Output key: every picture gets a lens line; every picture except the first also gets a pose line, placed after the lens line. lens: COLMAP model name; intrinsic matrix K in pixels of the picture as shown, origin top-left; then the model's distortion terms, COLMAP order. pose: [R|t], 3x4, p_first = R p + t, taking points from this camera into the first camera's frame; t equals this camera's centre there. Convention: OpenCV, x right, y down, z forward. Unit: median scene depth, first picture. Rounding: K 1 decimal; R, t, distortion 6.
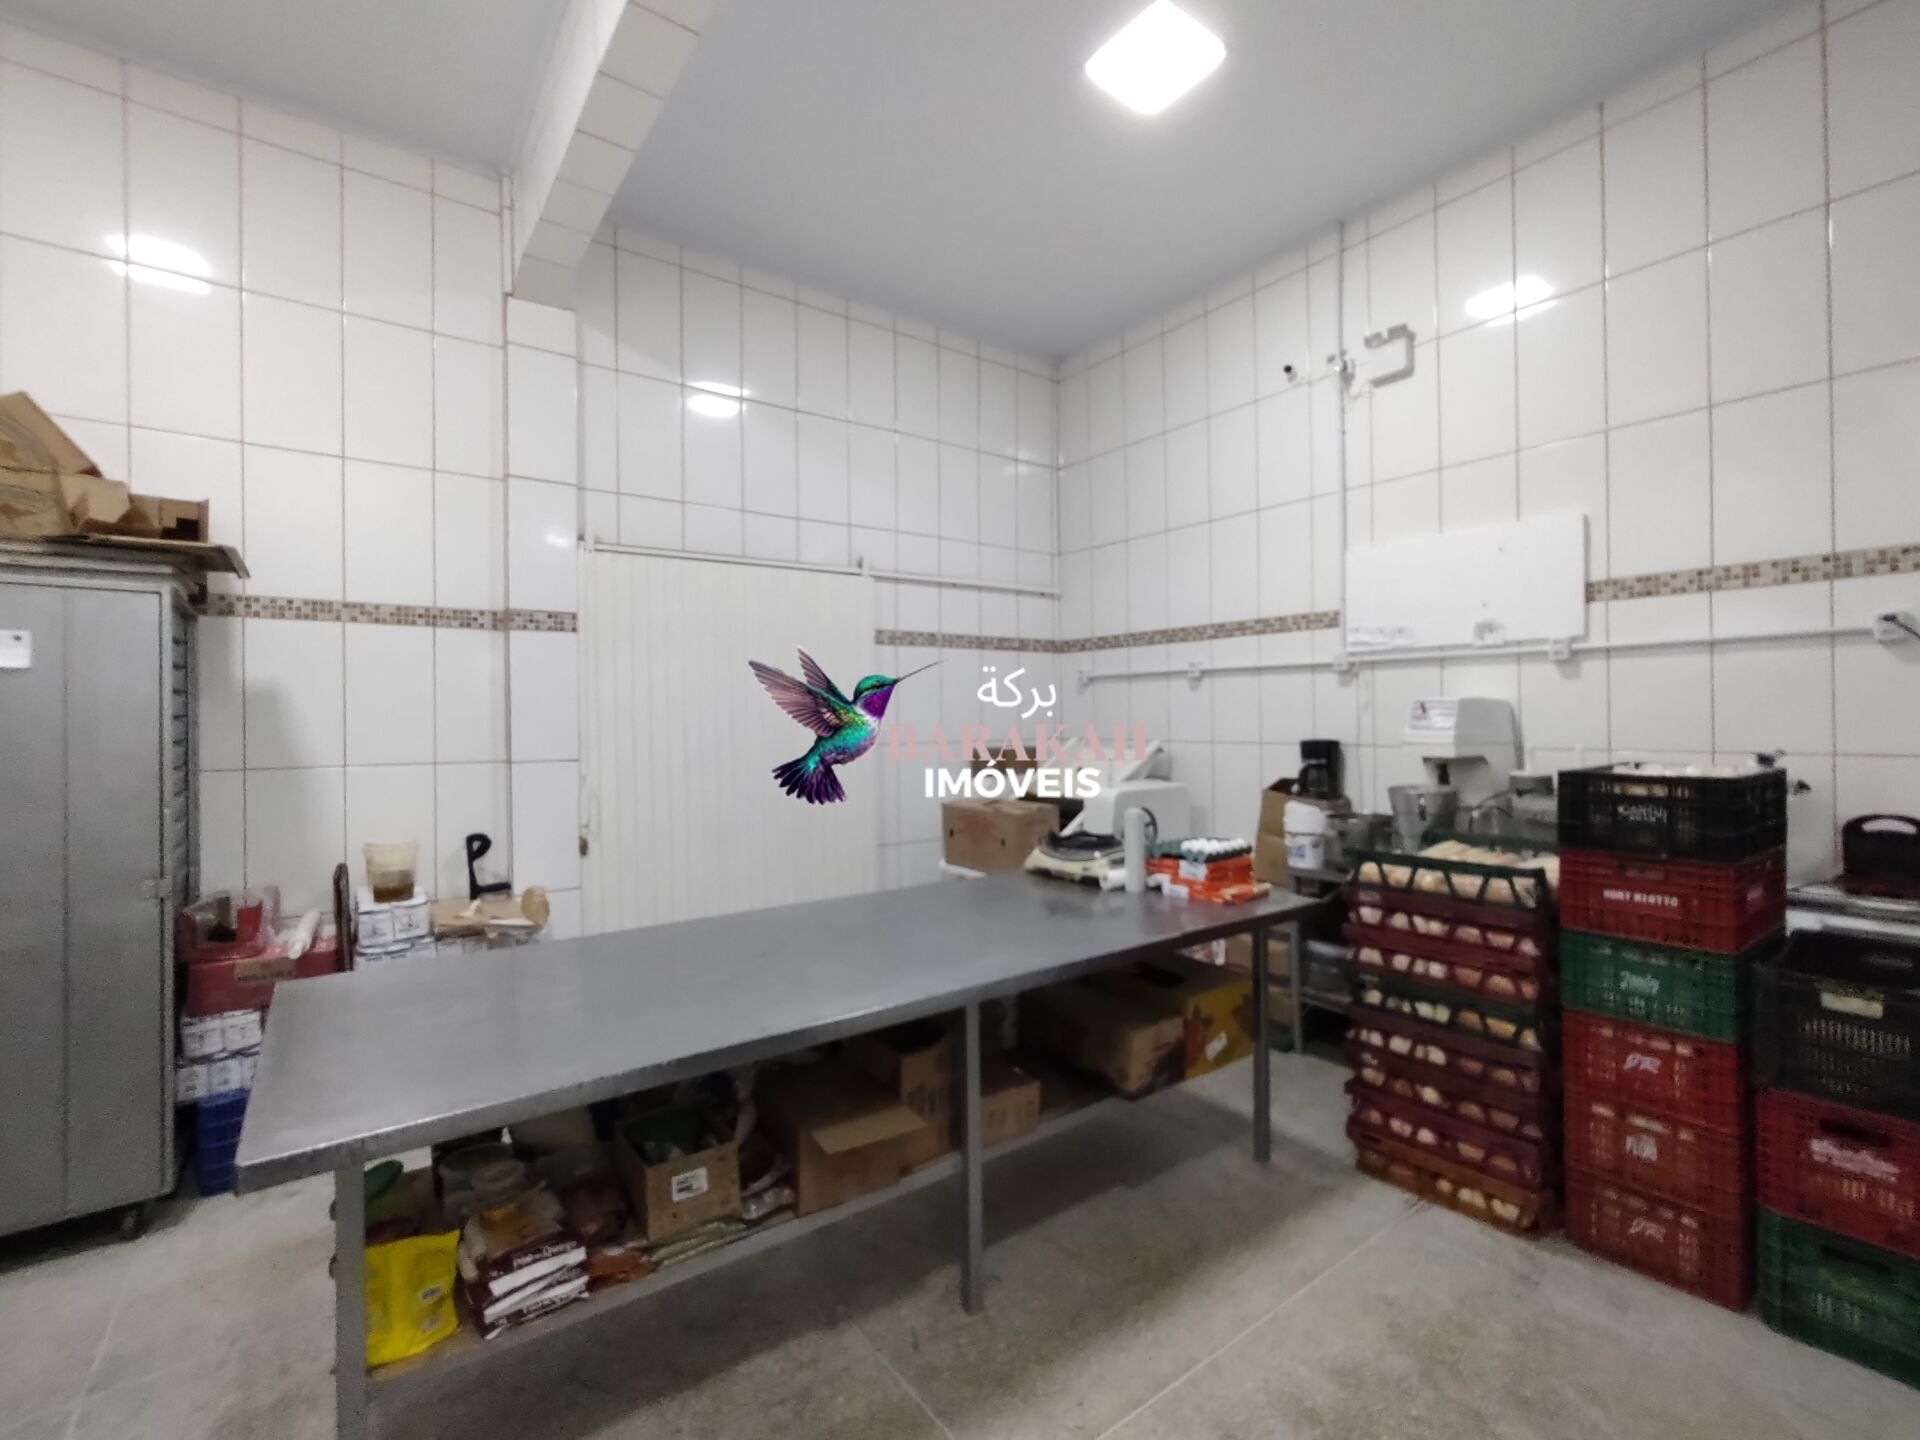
lens RADIAL K [[870.4, 0, 963.3], [0, 870.4, 716.4], [0, 0, 1]] dist [-0.001760, 0.002244]
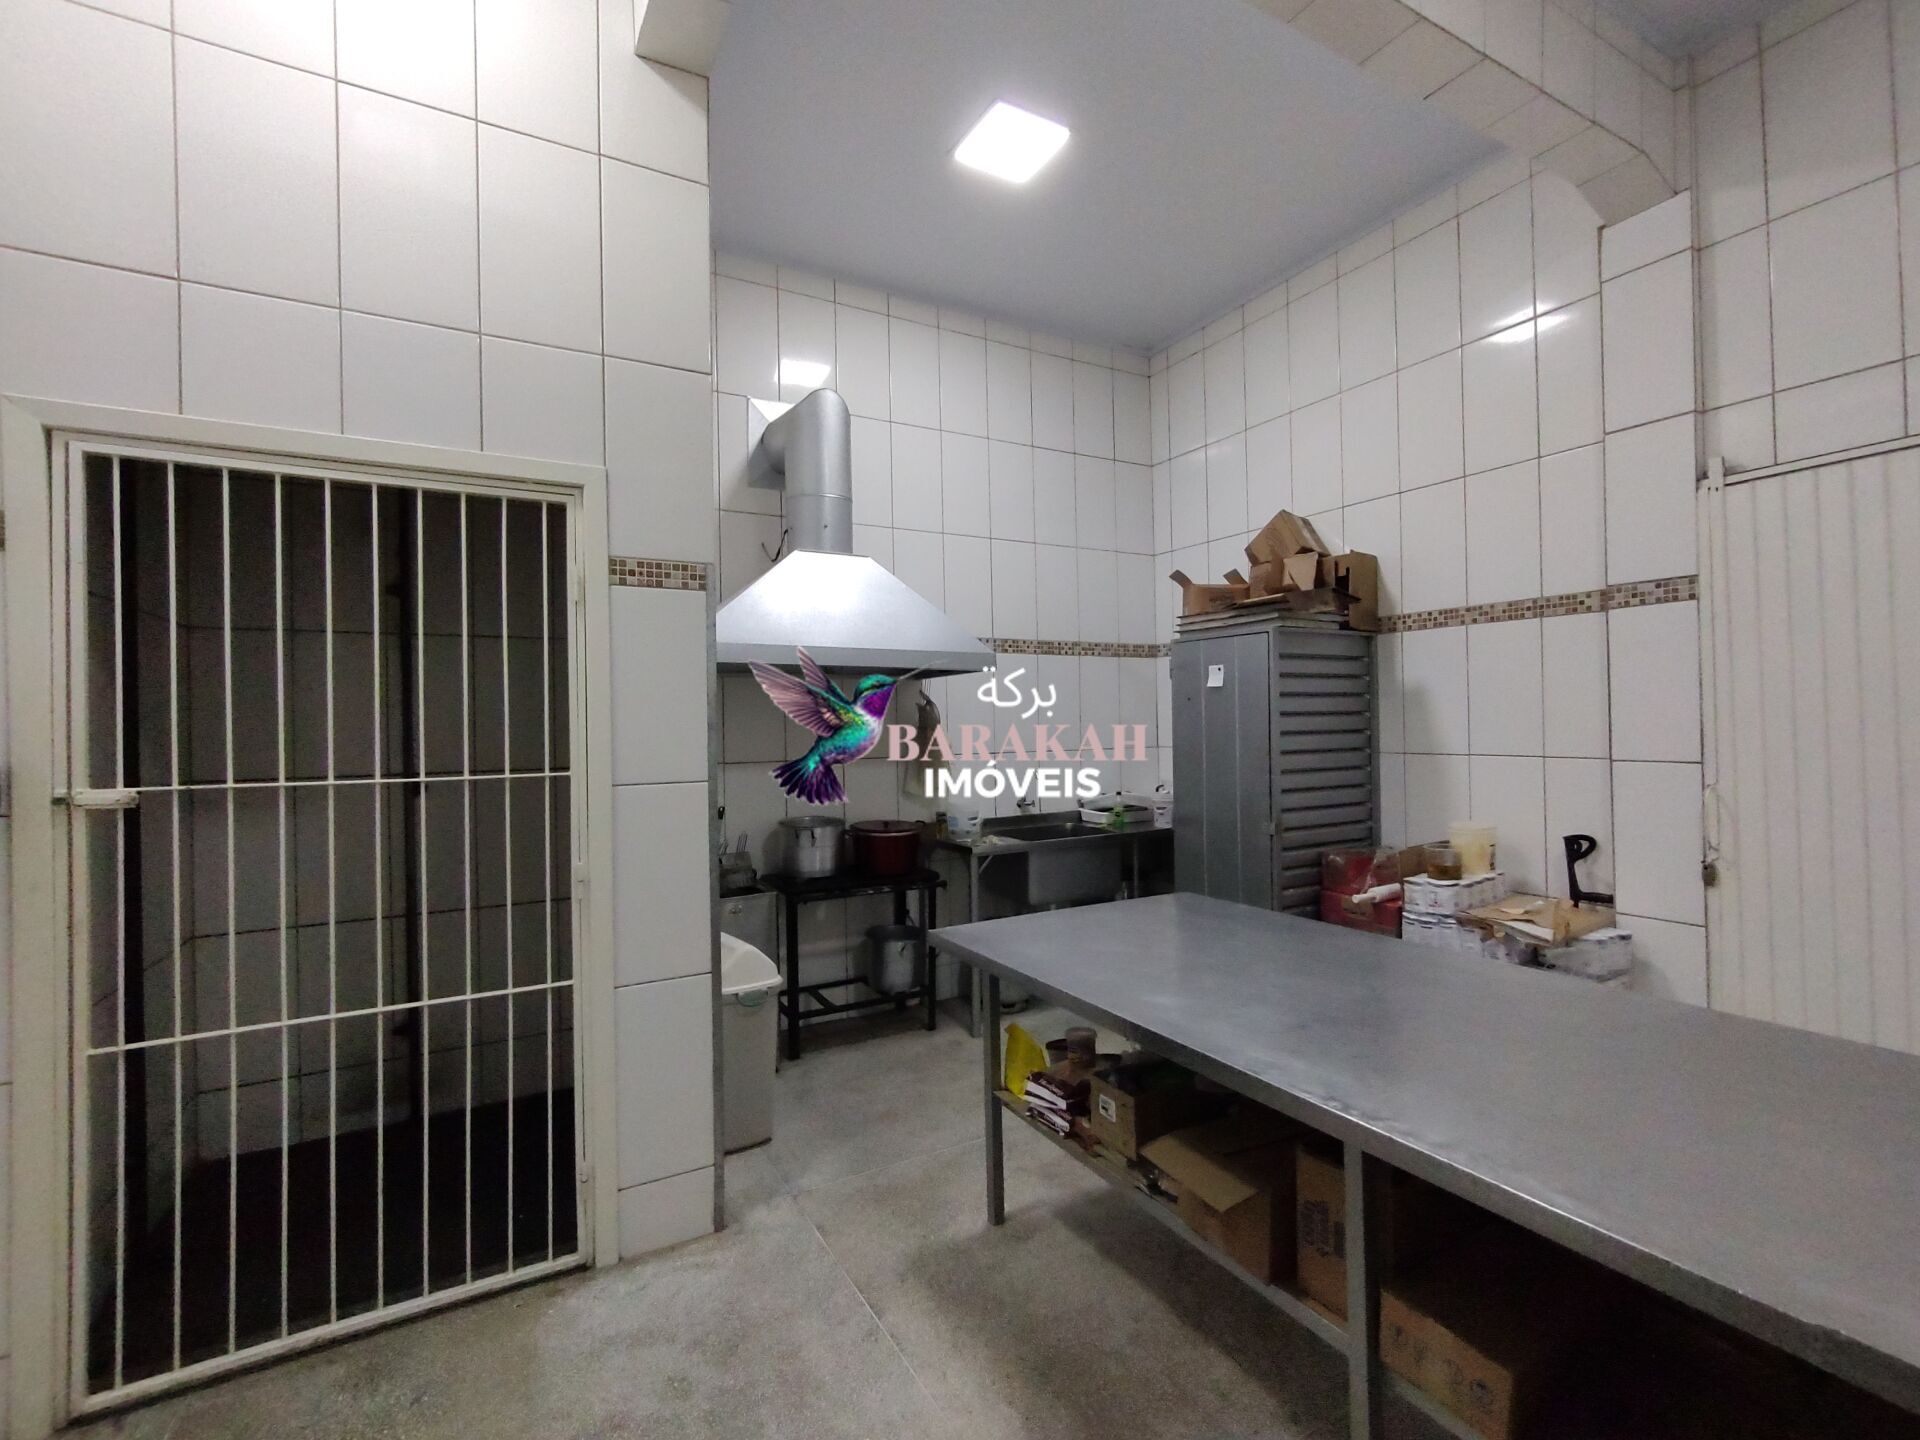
lens RADIAL K [[870.4, 0, 962.8], [0, 870.4, 717.7], [0, 0, 1]] dist [-0.001760, 0.002244]
pose [[-0.131498, 0.006690, -0.991294, 0.455361], [0.021301, 0.999765, 0.003922, -0.007791], [0.991088, -0.020600, -0.131610, 0.485184]]
